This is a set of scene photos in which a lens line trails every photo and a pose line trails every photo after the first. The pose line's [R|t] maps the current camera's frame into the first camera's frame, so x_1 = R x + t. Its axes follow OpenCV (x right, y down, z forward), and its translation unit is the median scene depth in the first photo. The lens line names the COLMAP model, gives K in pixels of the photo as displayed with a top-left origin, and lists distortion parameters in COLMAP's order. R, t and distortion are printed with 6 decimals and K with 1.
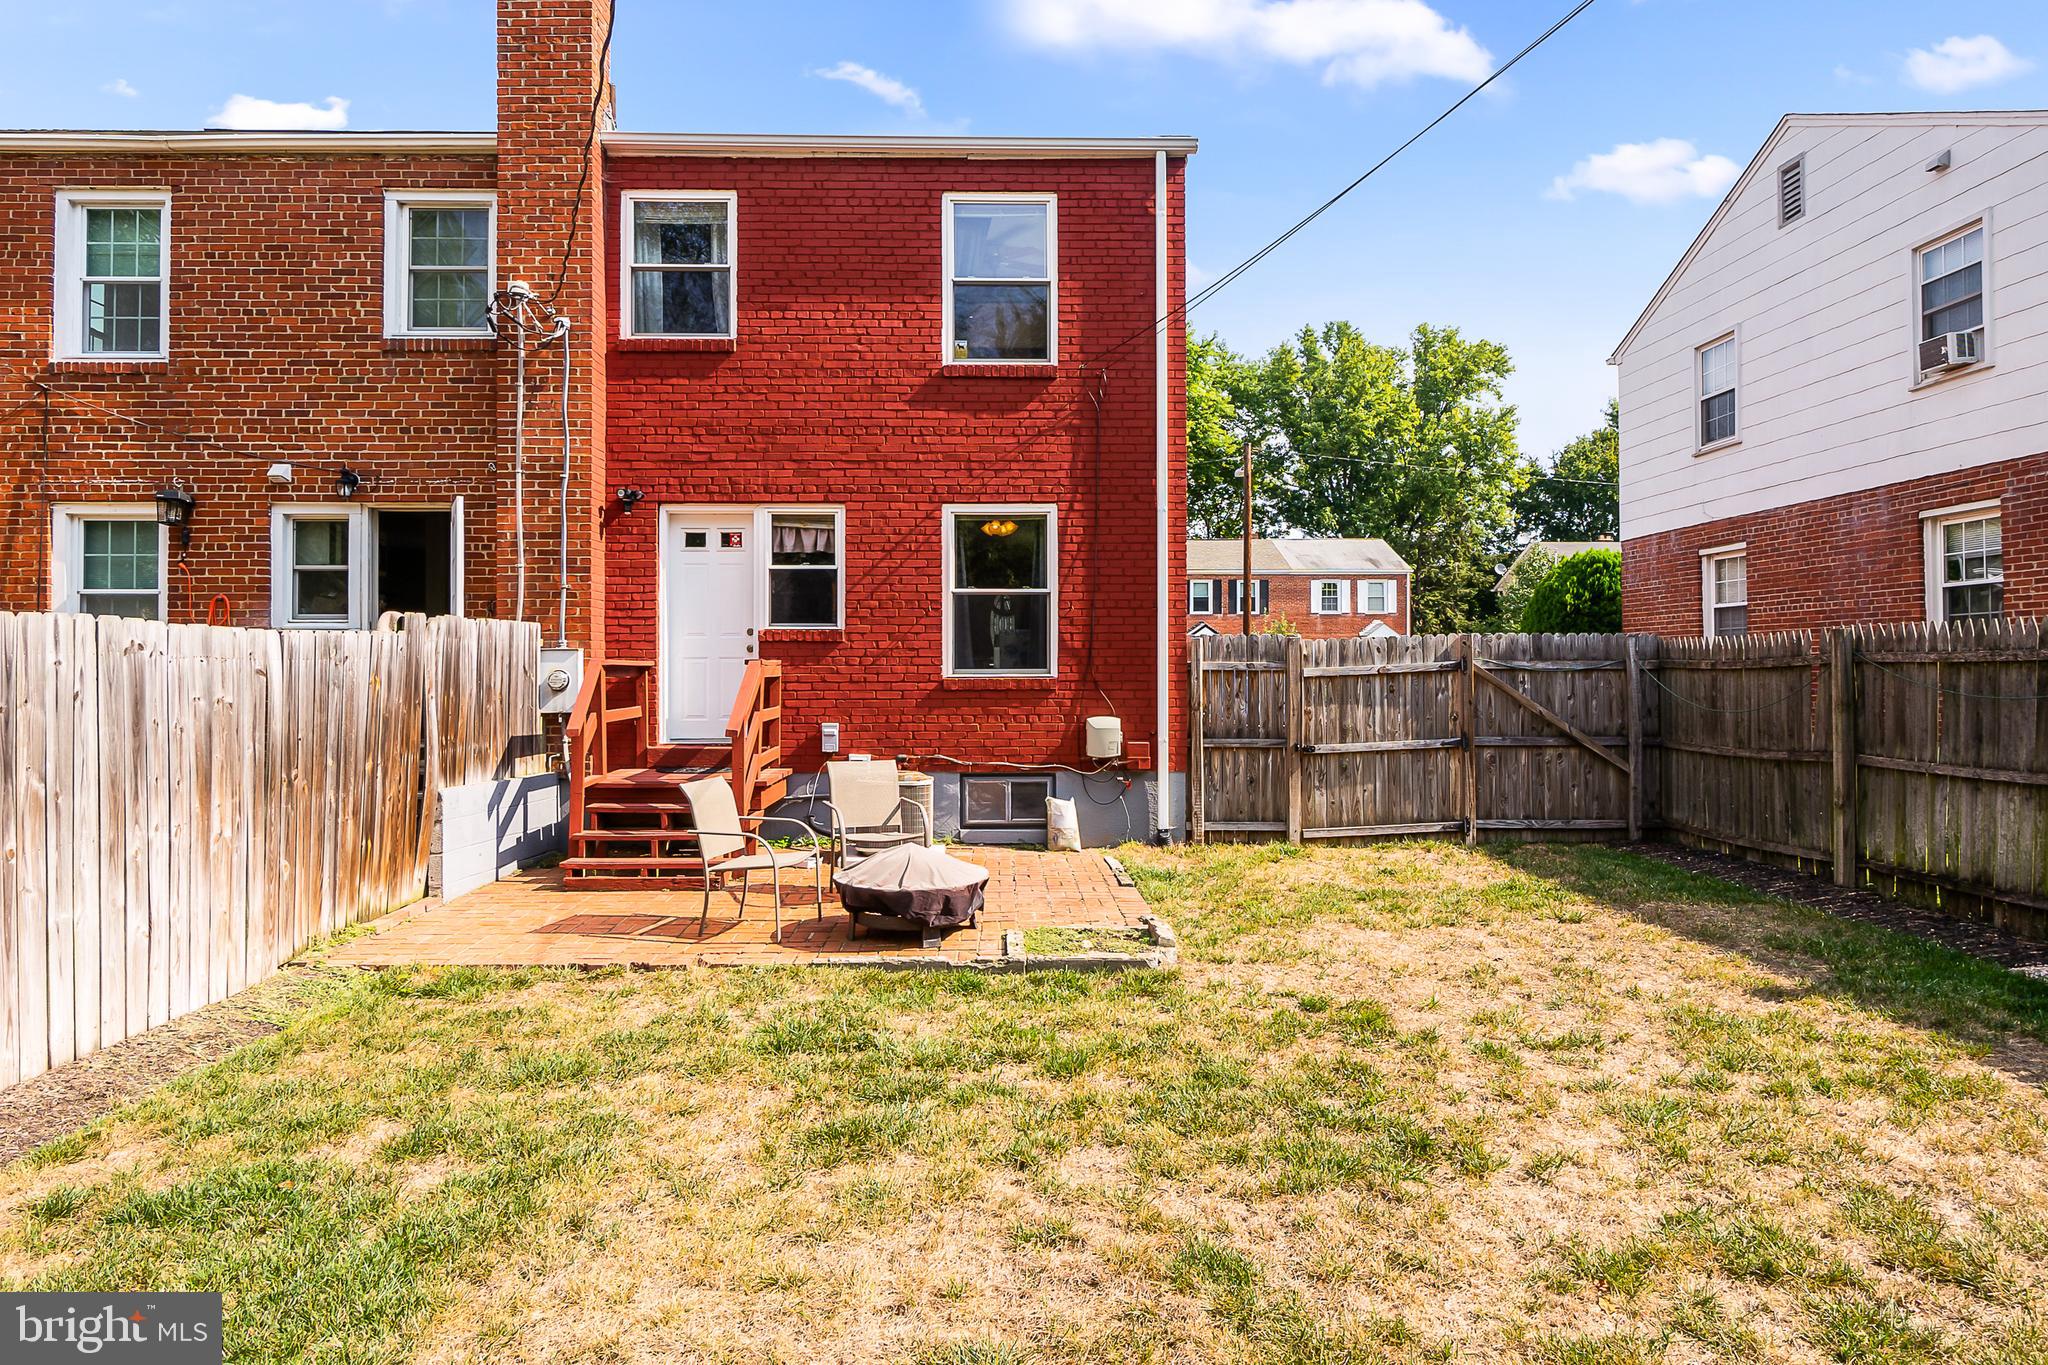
lens RADIAL K [[1130.6, 0, 1024.0], [0, 1130.6, 682.5], [0, 0, 1]] dist [-0.005434, -0.002227]
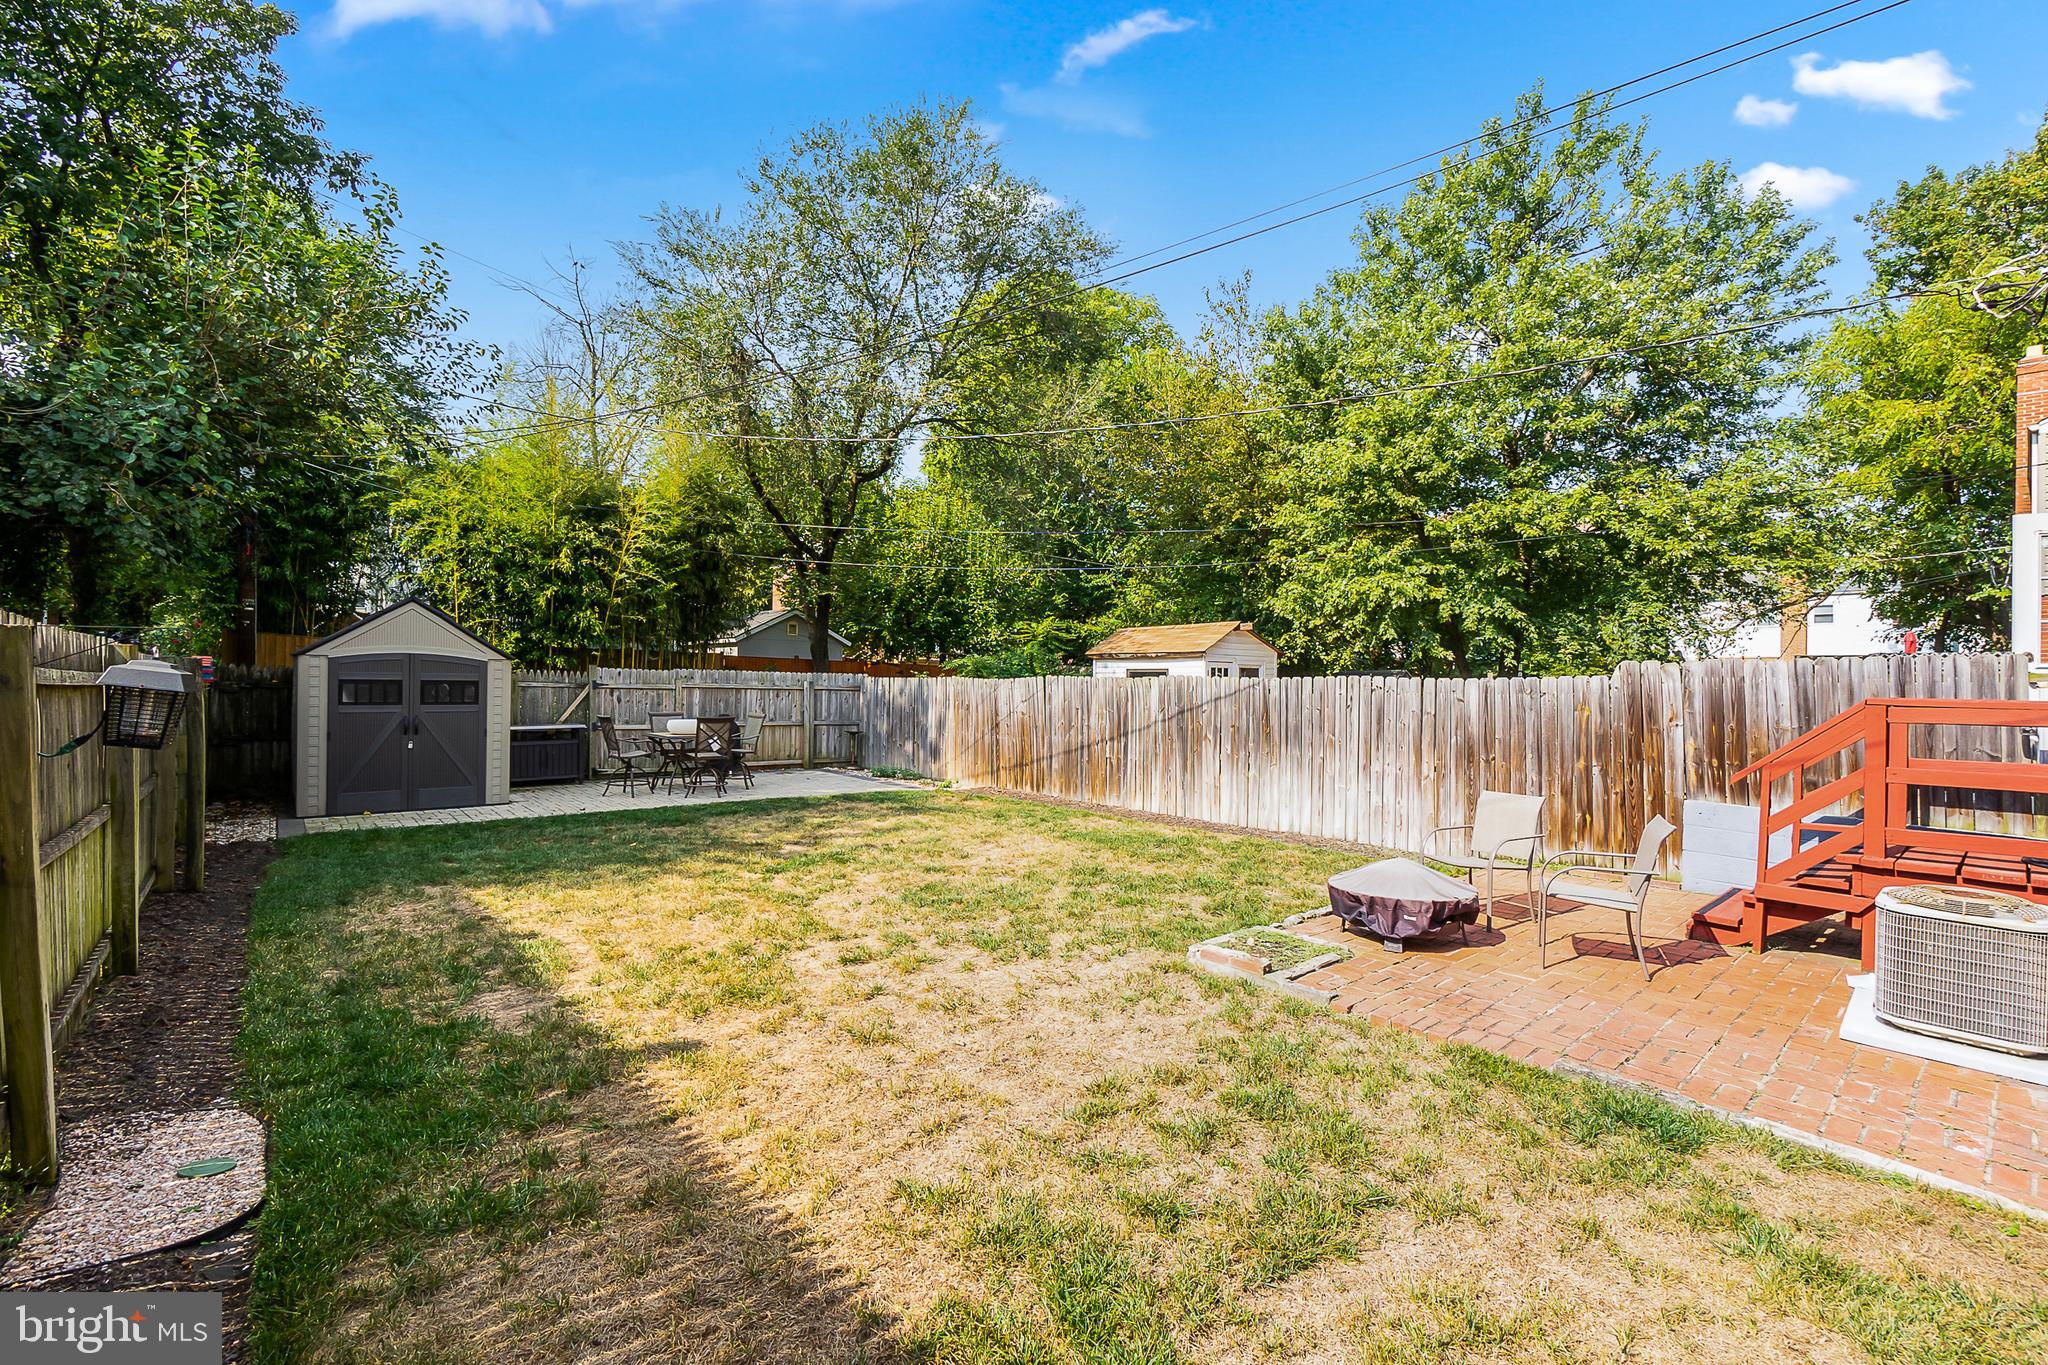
lens RADIAL K [[884.7, 0, 1024.0], [0, 884.7, 682.5], [0, 0, 1]] dist [0.000033, -0.000001]
pose [[-0.746866, -0.014471, -0.664817, 0.974432], [-0.022133, 0.999750, 0.003102, -0.028041], [0.664606, 0.017031, -0.747000, 1.787079]]
